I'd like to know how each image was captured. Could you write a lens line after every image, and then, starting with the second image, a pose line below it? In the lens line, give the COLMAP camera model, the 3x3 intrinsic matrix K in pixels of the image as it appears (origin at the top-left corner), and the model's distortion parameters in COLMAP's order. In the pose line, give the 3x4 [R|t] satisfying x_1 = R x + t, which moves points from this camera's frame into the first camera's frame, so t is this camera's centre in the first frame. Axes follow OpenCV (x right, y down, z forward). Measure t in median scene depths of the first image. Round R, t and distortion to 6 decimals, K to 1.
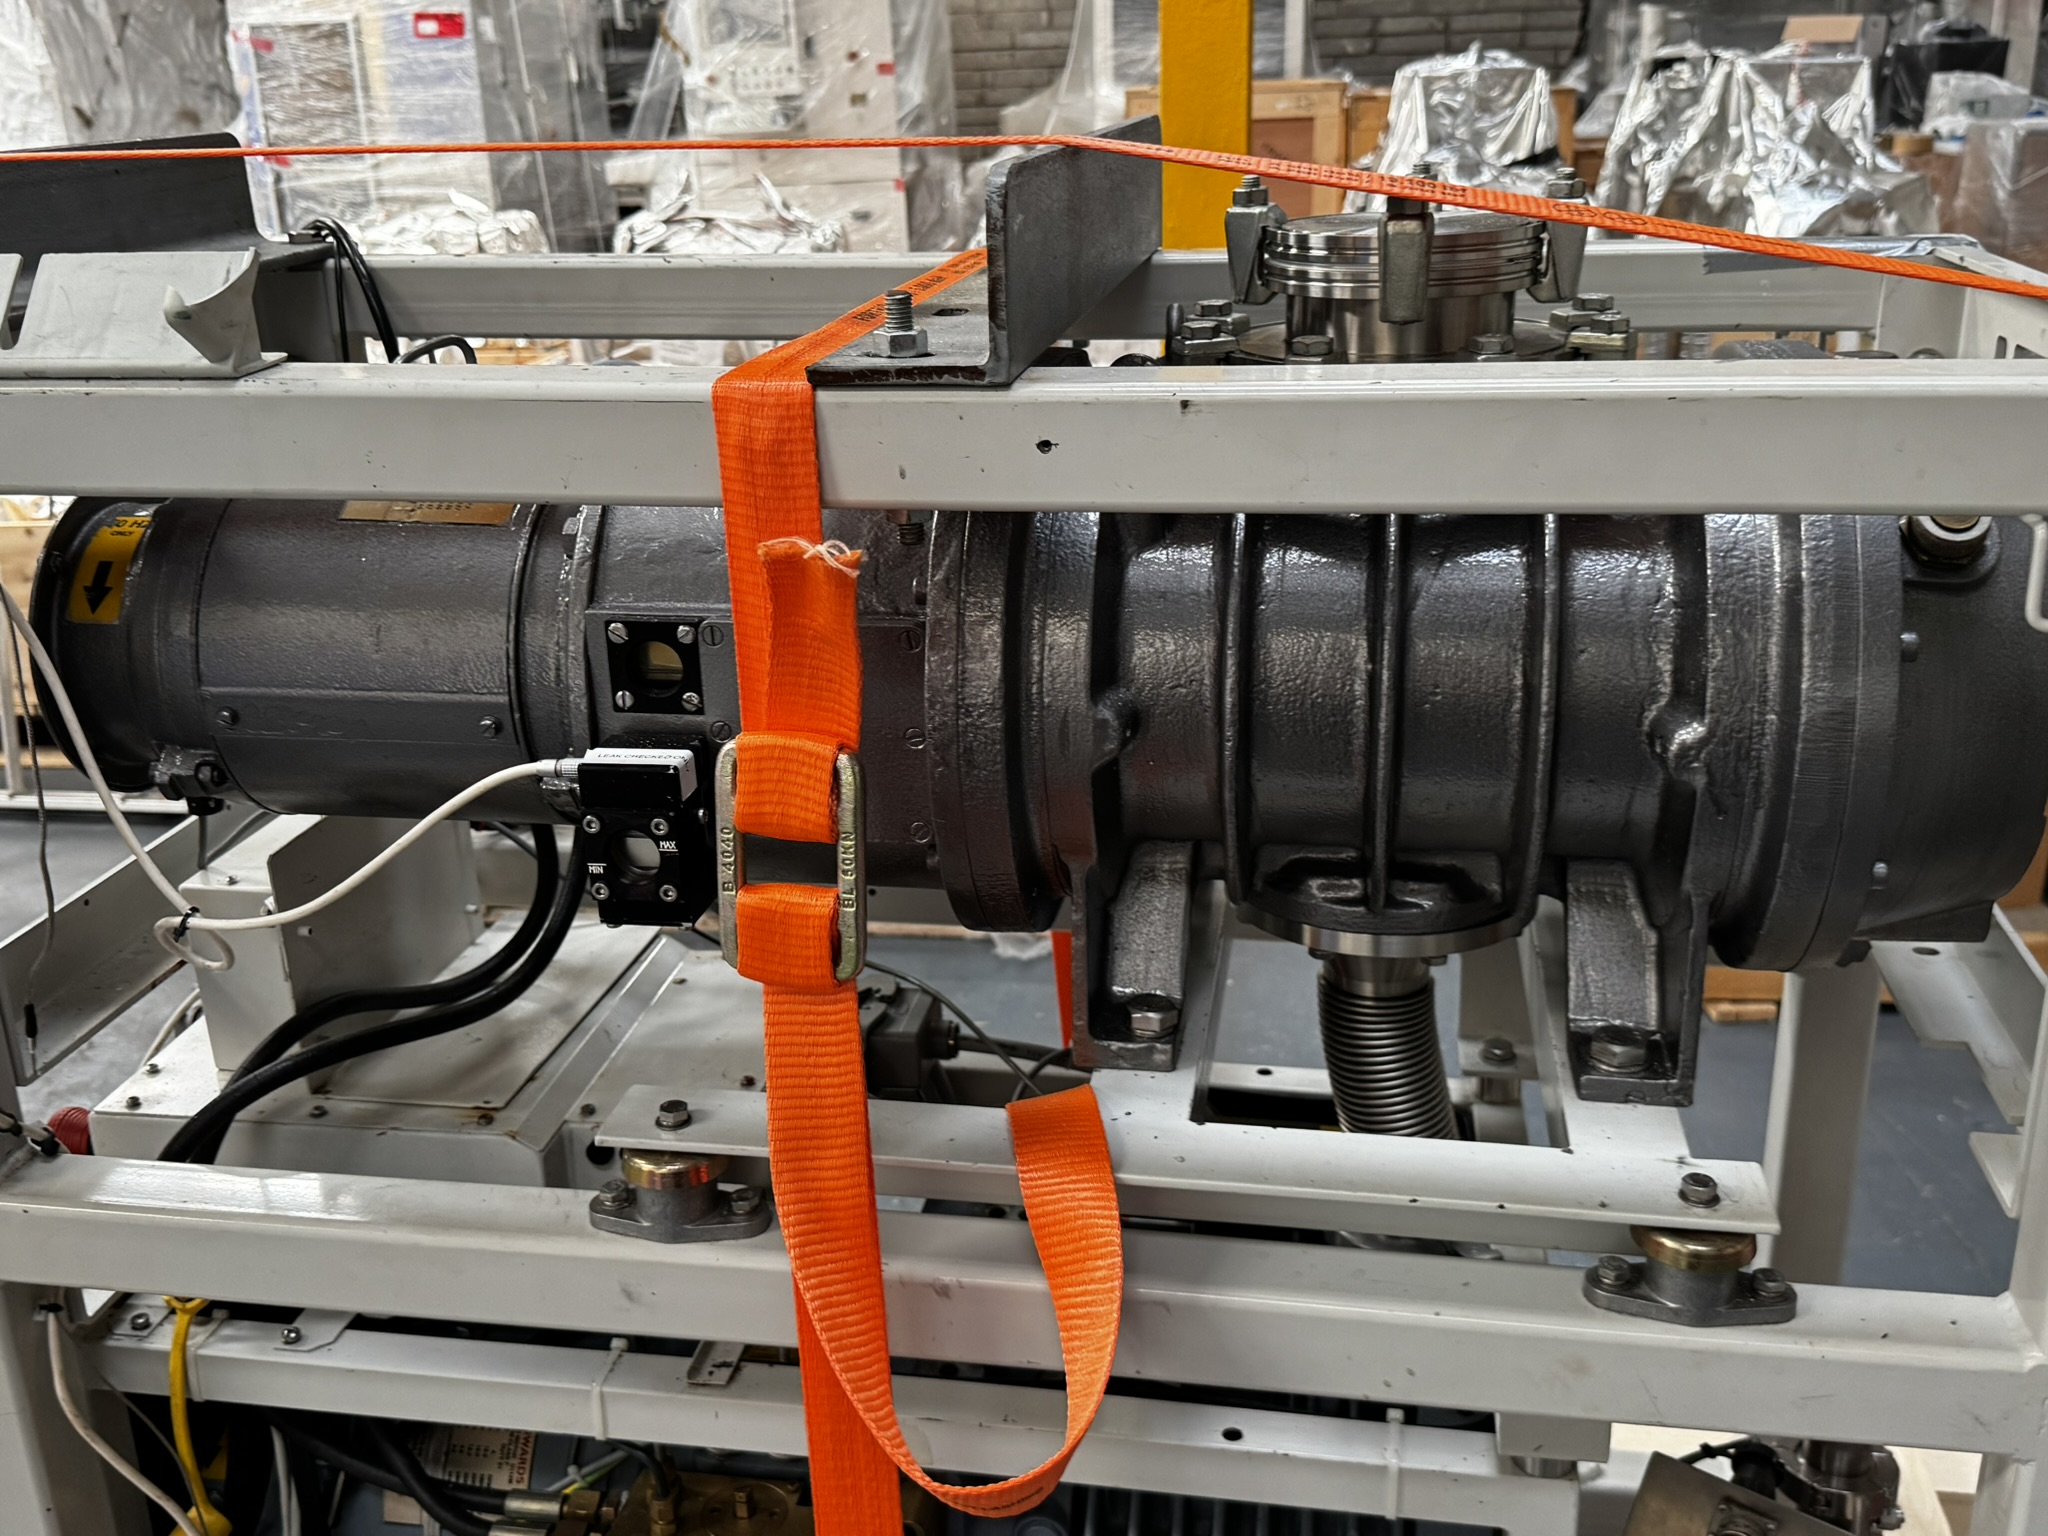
lens RADIAL K [[1956.3, 0, 1010.2], [0, 1956.3, 751.4], [0, 0, 1]] dist [0.159387, -0.347521]
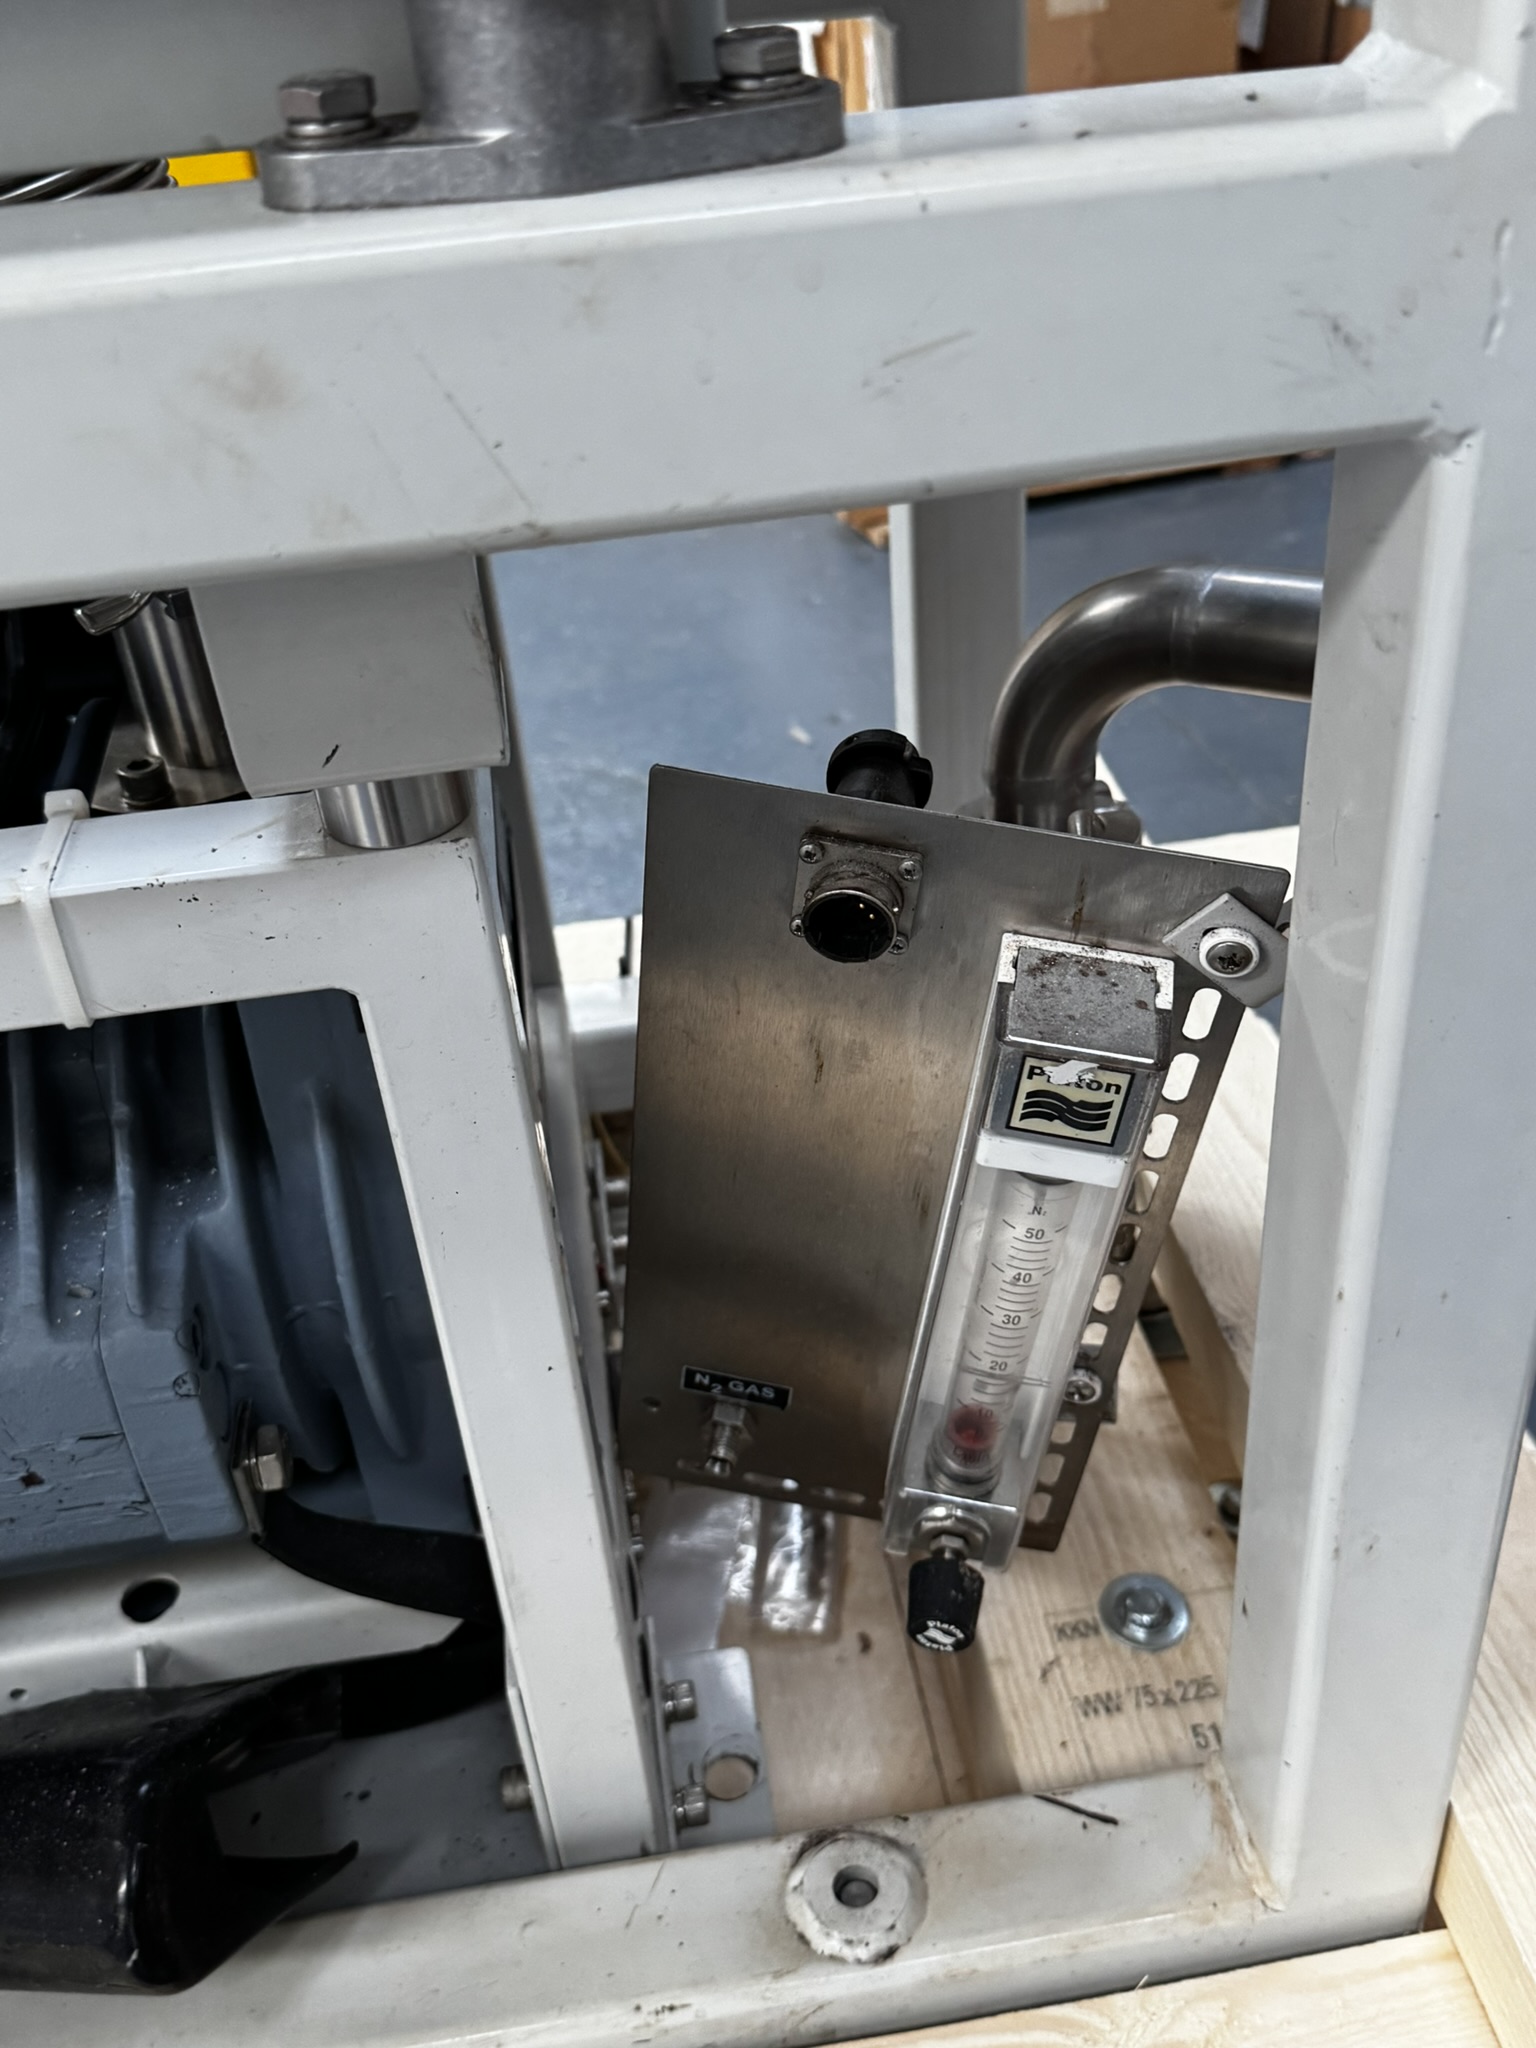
lens RADIAL K [[1953.4, 0, 768.0], [0, 1953.4, 1024.0], [0, 0, 1]] dist [0.162505, -0.363305]
pose [[0.949178, -0.214031, 0.230762, 0.235465], [0.150018, 0.952200, 0.266102, 0.296279], [-0.276686, -0.217960, 0.935916, 0.565003]]
